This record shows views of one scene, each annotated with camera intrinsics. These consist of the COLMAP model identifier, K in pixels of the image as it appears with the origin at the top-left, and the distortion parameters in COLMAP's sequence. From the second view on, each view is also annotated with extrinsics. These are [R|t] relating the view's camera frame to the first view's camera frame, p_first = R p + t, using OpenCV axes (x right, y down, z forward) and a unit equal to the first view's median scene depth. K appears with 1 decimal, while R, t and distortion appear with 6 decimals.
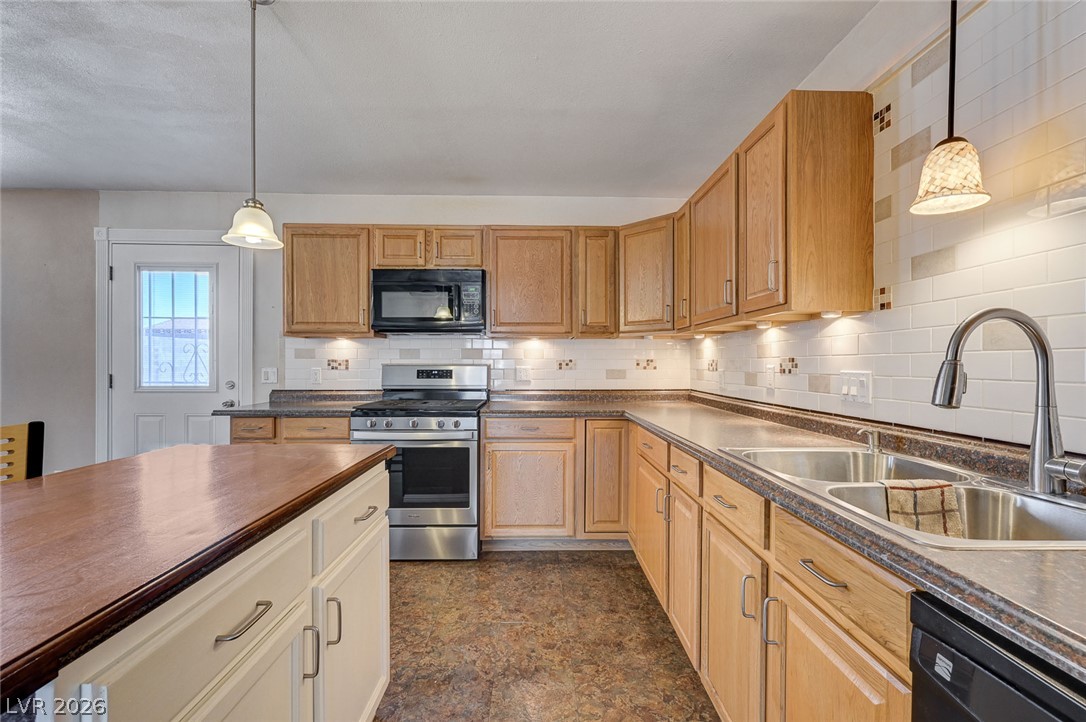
lens RADIAL K [[466.2, 0, 543.8], [0, 466.2, 363.7], [0, 0, 1]] dist [0.000904, -0.000166]
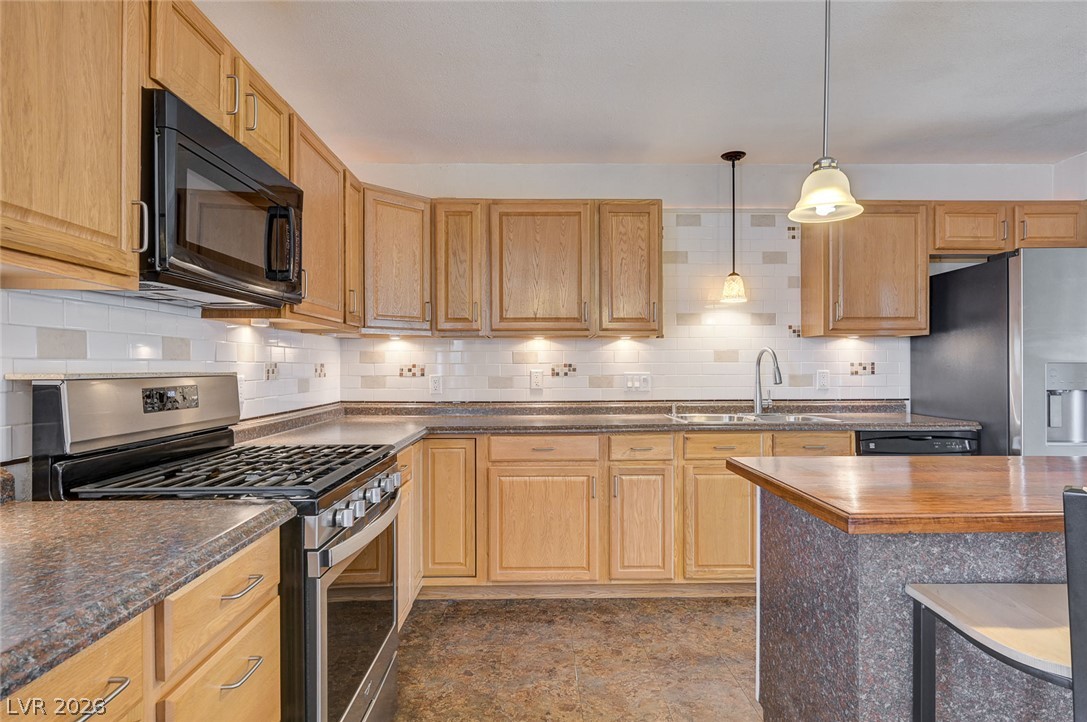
lens RADIAL K [[588.1, 0, 549.8], [0, 588.1, 368.2], [0, 0, 1]] dist [-0.001007, 0.000573]
pose [[-0.001329, -0.004136, 0.999991, -0.784288], [0.003104, 0.999987, 0.004140, -0.005120], [-0.999994, 0.003110, -0.001316, 0.721117]]
